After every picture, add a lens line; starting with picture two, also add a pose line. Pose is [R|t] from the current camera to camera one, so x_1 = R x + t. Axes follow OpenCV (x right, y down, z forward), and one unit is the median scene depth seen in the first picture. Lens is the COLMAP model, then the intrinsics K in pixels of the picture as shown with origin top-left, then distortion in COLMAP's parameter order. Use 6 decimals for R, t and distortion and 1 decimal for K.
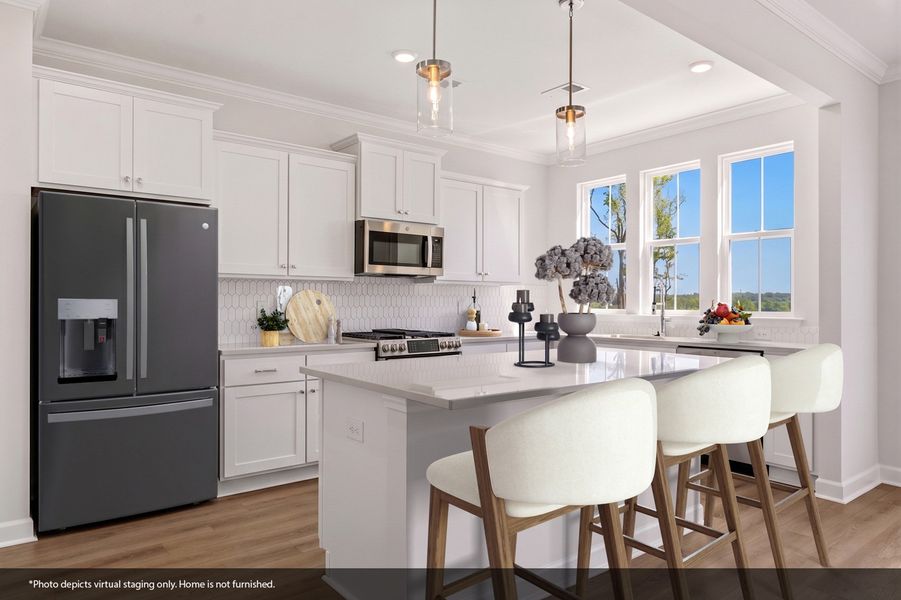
lens RADIAL K [[578.6, 0, 444.8], [0, 578.6, 300.1], [0, 0, 1]] dist [0.033002, -0.005935]
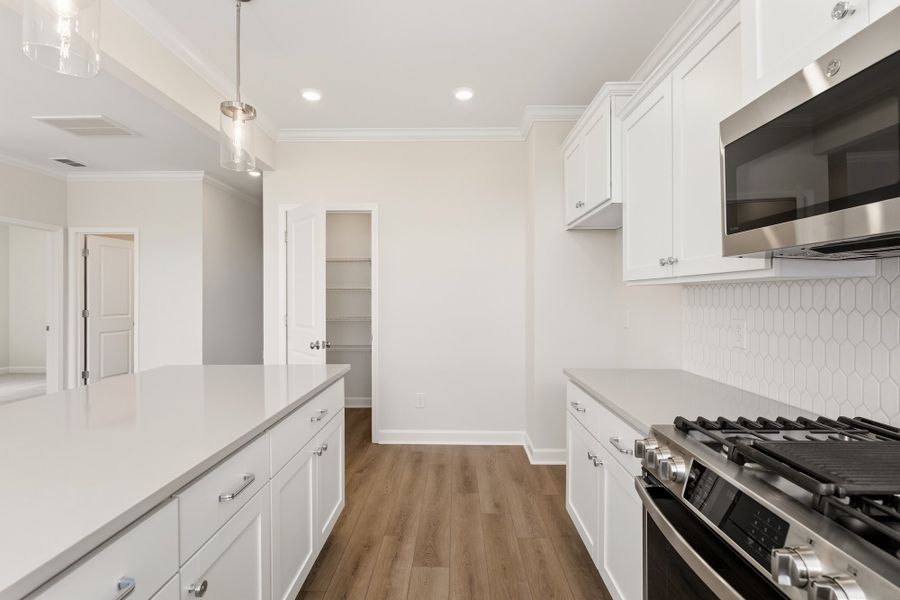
lens RADIAL K [[419.6, 0, 453.6], [0, 419.6, 297.3], [0, 0, 1]] dist [0.001116, 0.000363]
pose [[-0.631333, -0.004494, -0.775499, 0.265624], [0.001167, 0.999977, -0.006745, -0.023518], [0.775511, -0.005163, -0.631313, 1.374970]]
